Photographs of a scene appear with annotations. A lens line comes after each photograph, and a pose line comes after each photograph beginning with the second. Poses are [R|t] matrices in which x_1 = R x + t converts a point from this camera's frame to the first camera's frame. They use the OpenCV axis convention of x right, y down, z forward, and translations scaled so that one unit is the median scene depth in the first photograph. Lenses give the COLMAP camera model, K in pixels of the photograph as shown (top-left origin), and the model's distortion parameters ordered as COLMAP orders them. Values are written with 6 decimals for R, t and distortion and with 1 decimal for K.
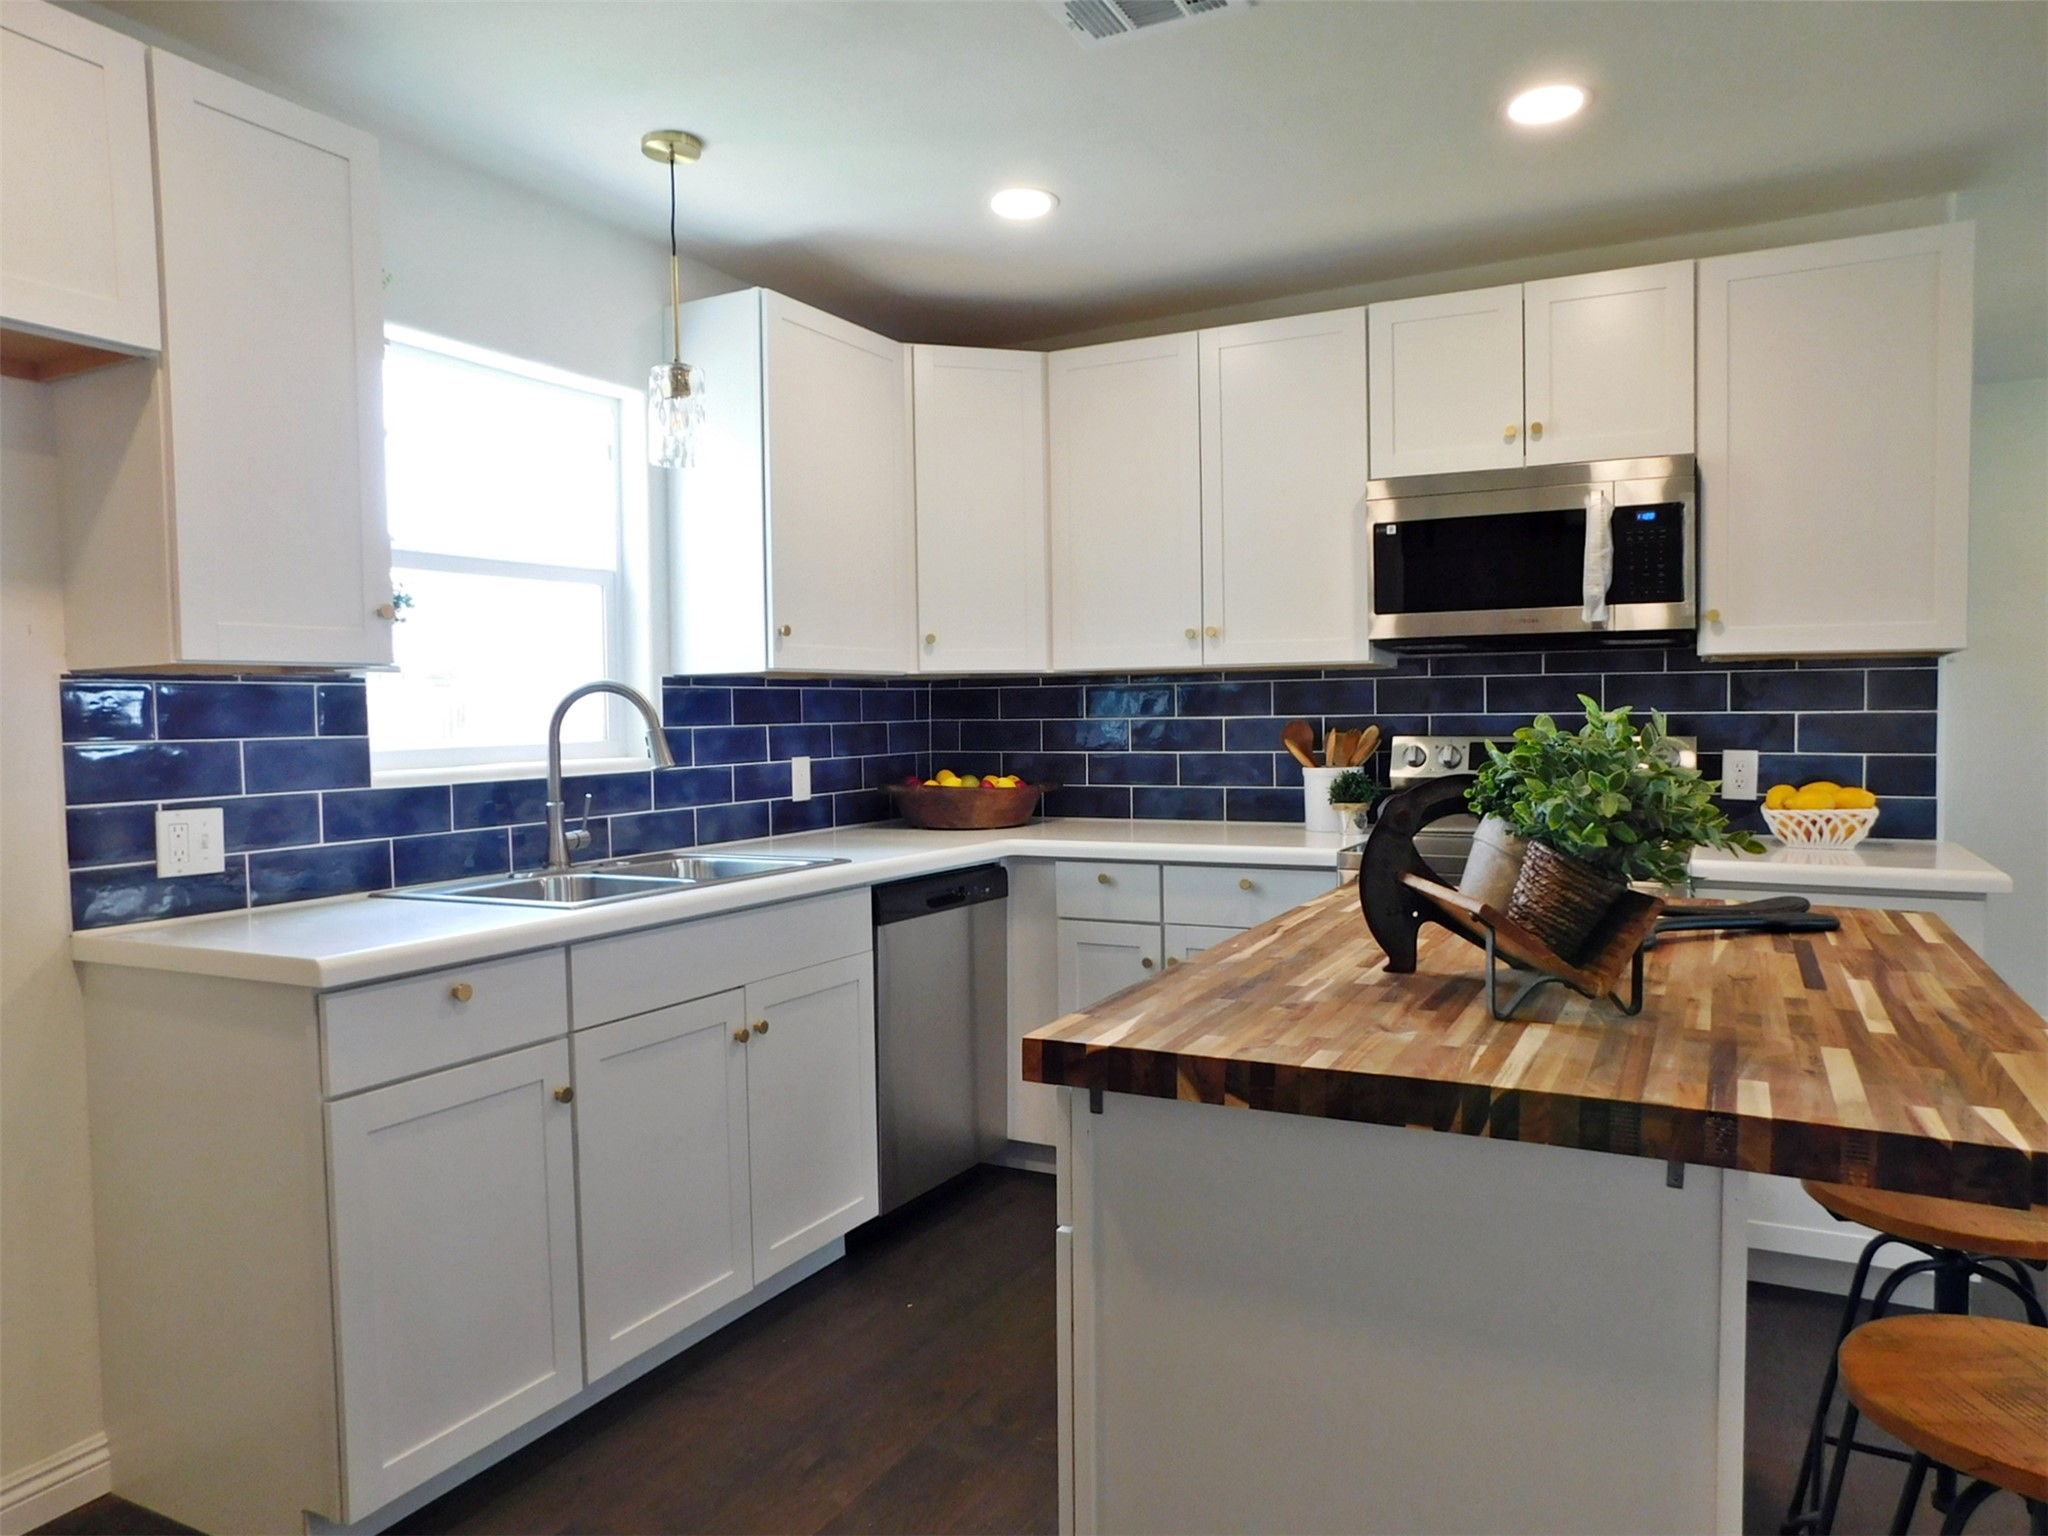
lens RADIAL K [[1367.0, 0, 1025.1], [0, 1367.0, 773.6], [0, 0, 1]] dist [-0.056294, 0.052995]
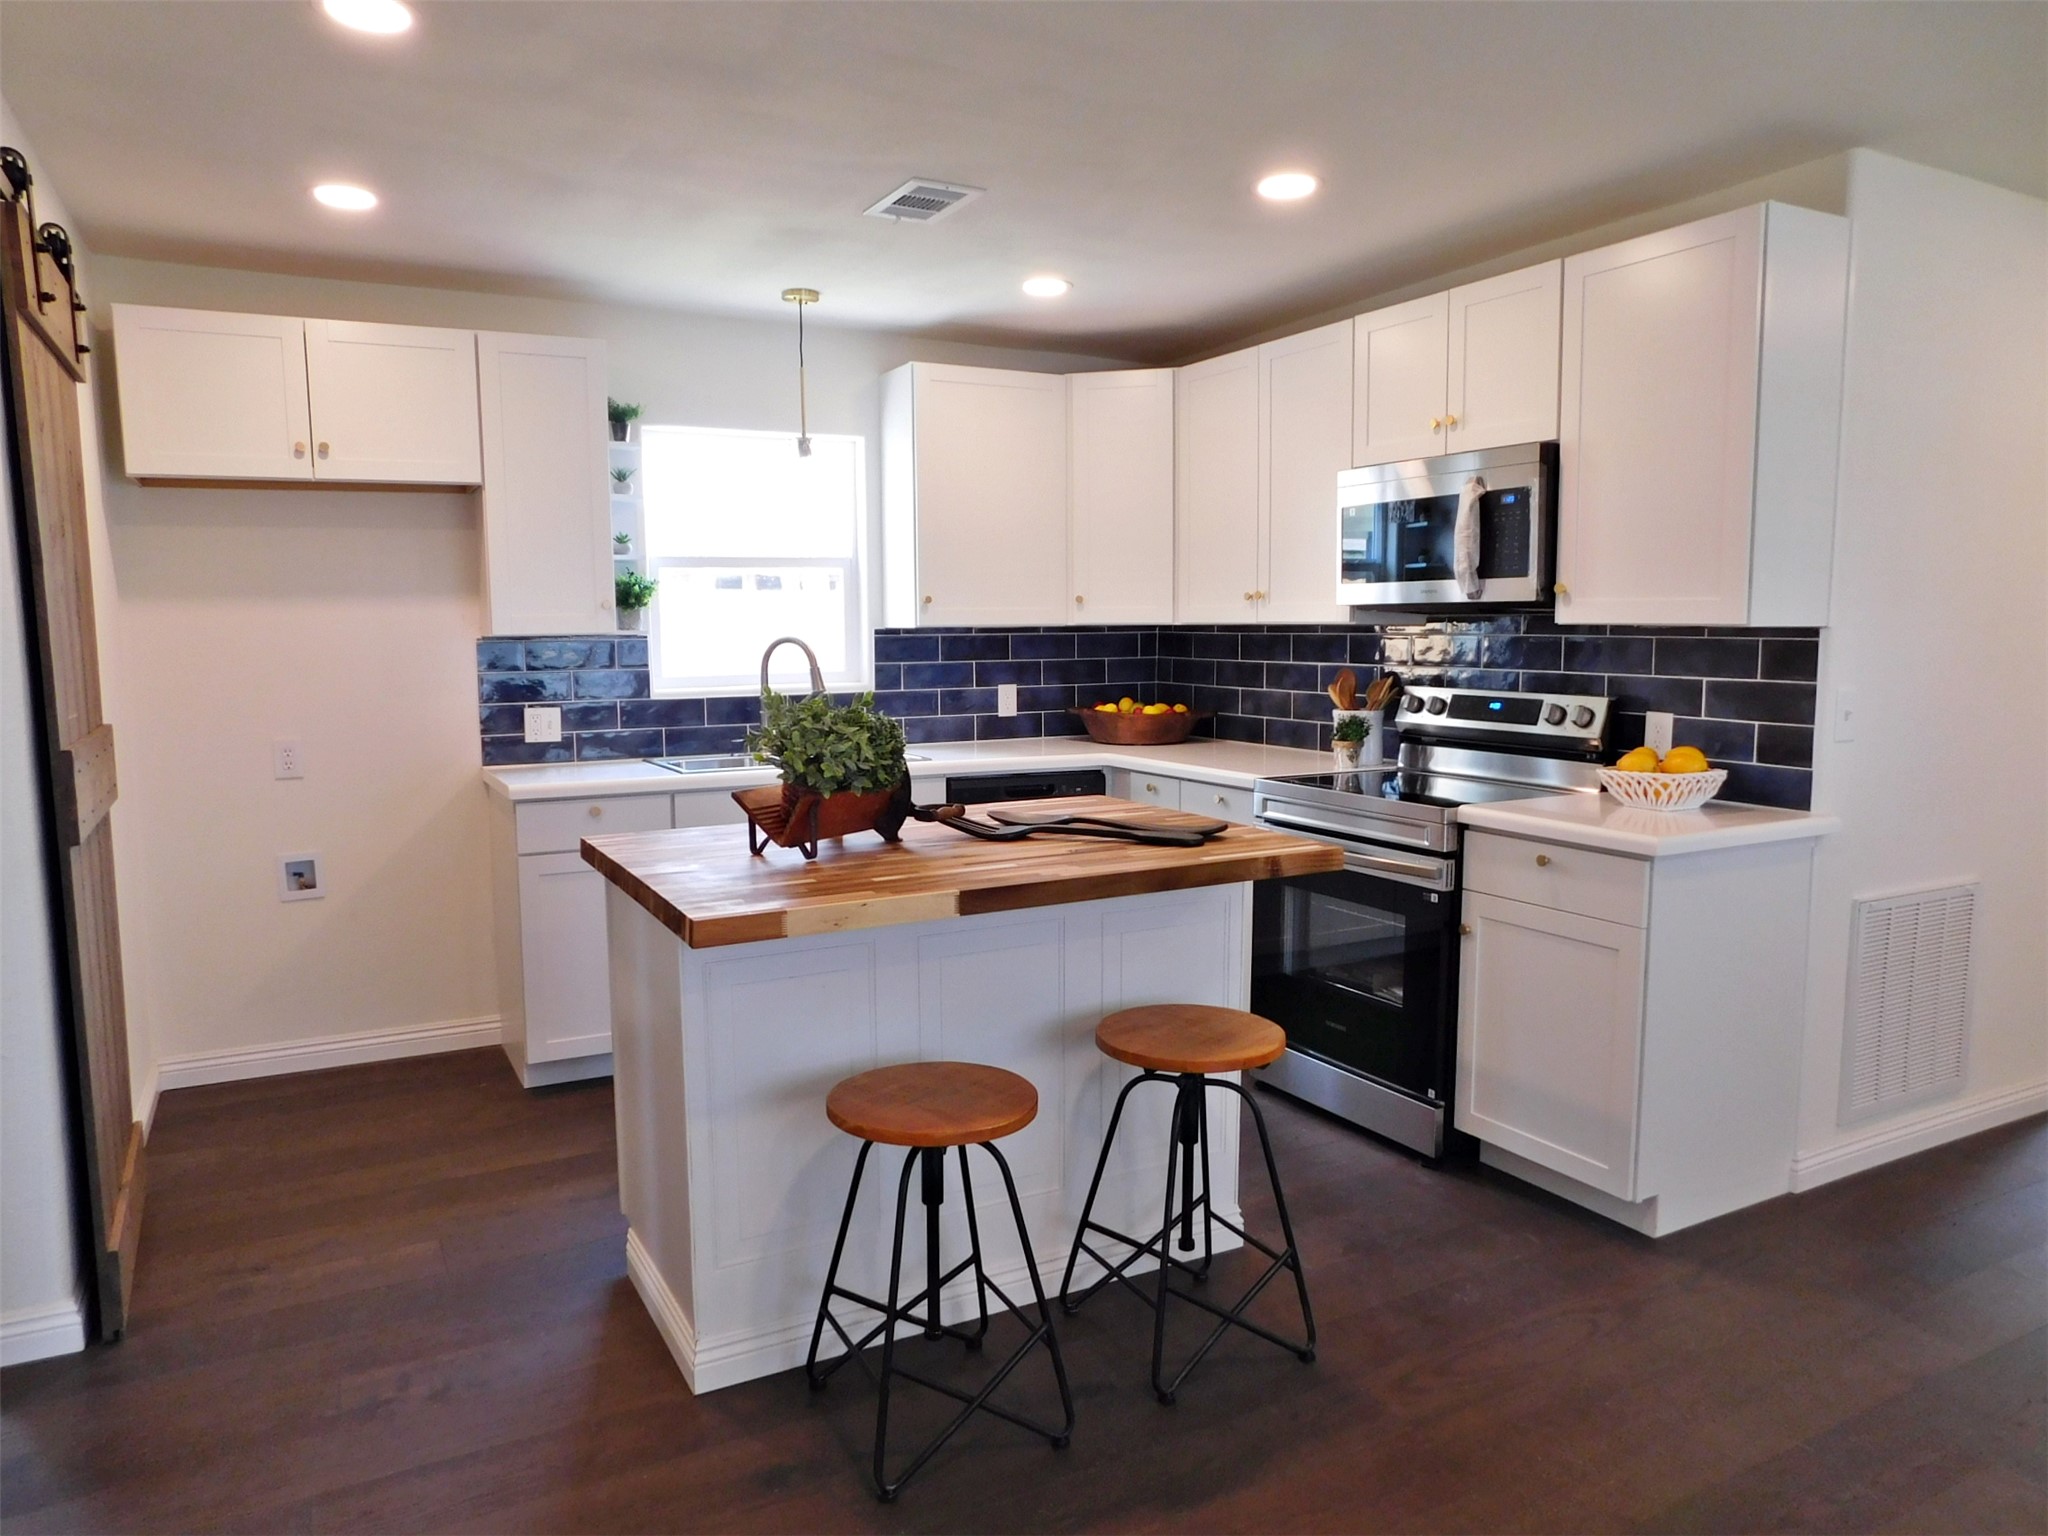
lens RADIAL K [[1367.0, 0, 1025.1], [0, 1367.0, 773.6], [0, 0, 1]] dist [-0.056294, 0.052995]
pose [[0.829031, 0.070721, -0.554713, 0.761288], [-0.031024, 0.996260, 0.080648, -0.042435], [0.558342, -0.049650, 0.828124, -0.160332]]
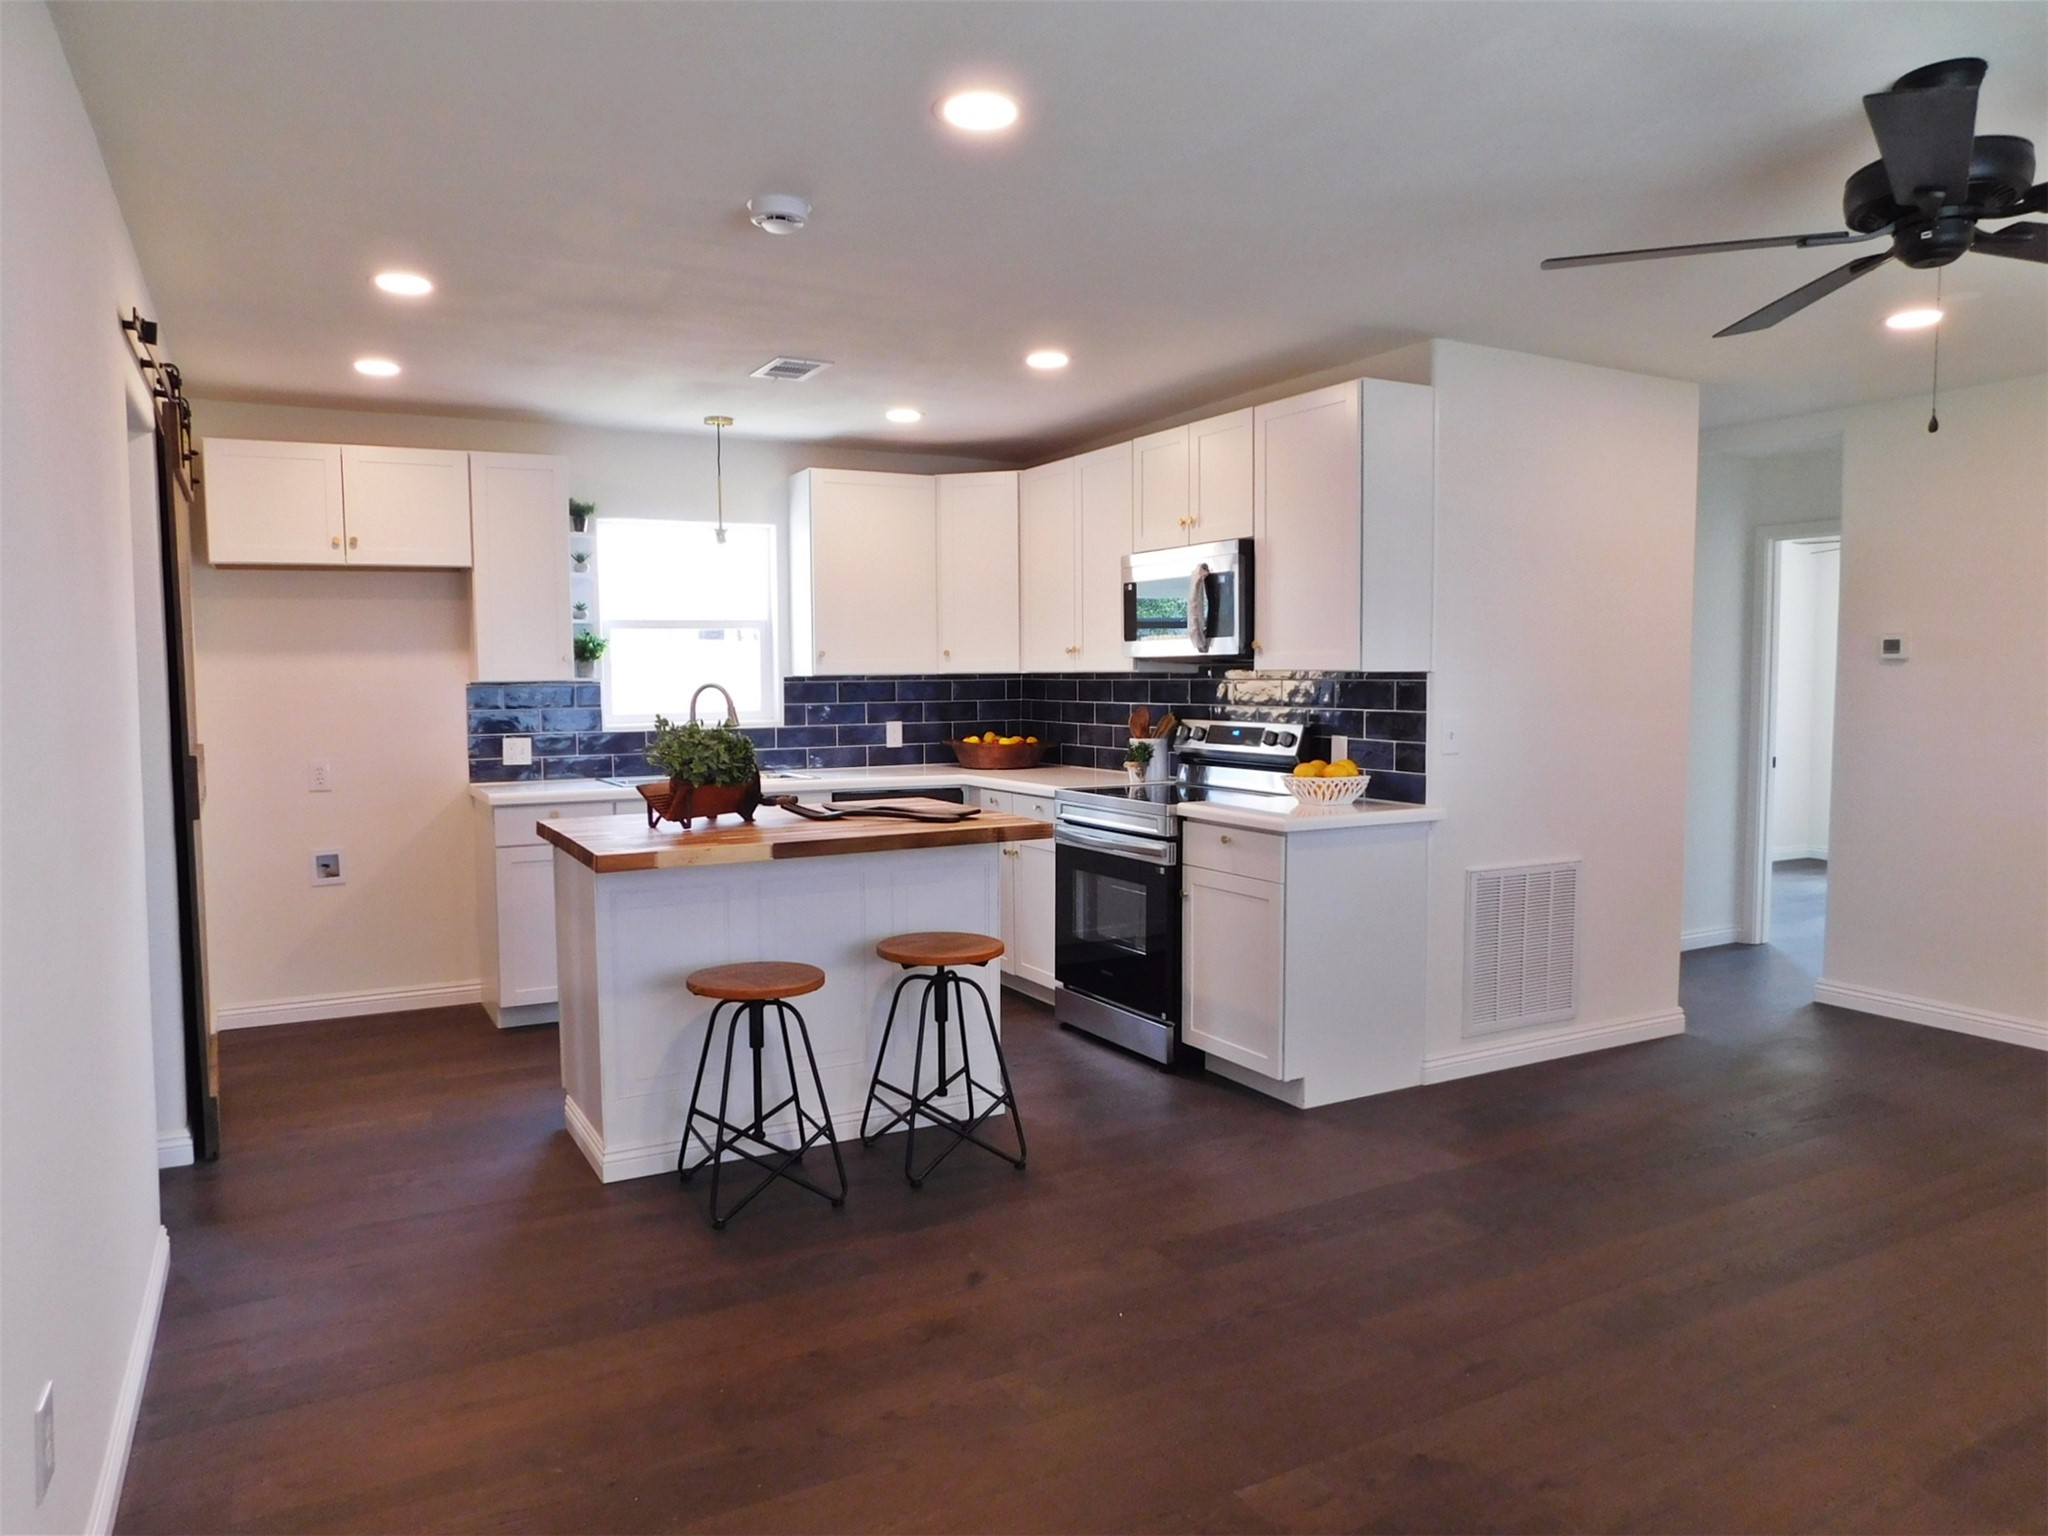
lens RADIAL K [[1377.6, 0, 1024.0], [0, 1377.6, 768.0], [0, 0, 1]] dist [-0.053136, 0.051620]
pose [[0.831135, 0.046312, -0.554139, 1.136147], [-0.029055, 0.998781, 0.039894, -0.033703], [0.555312, -0.017057, 0.831467, -0.413231]]
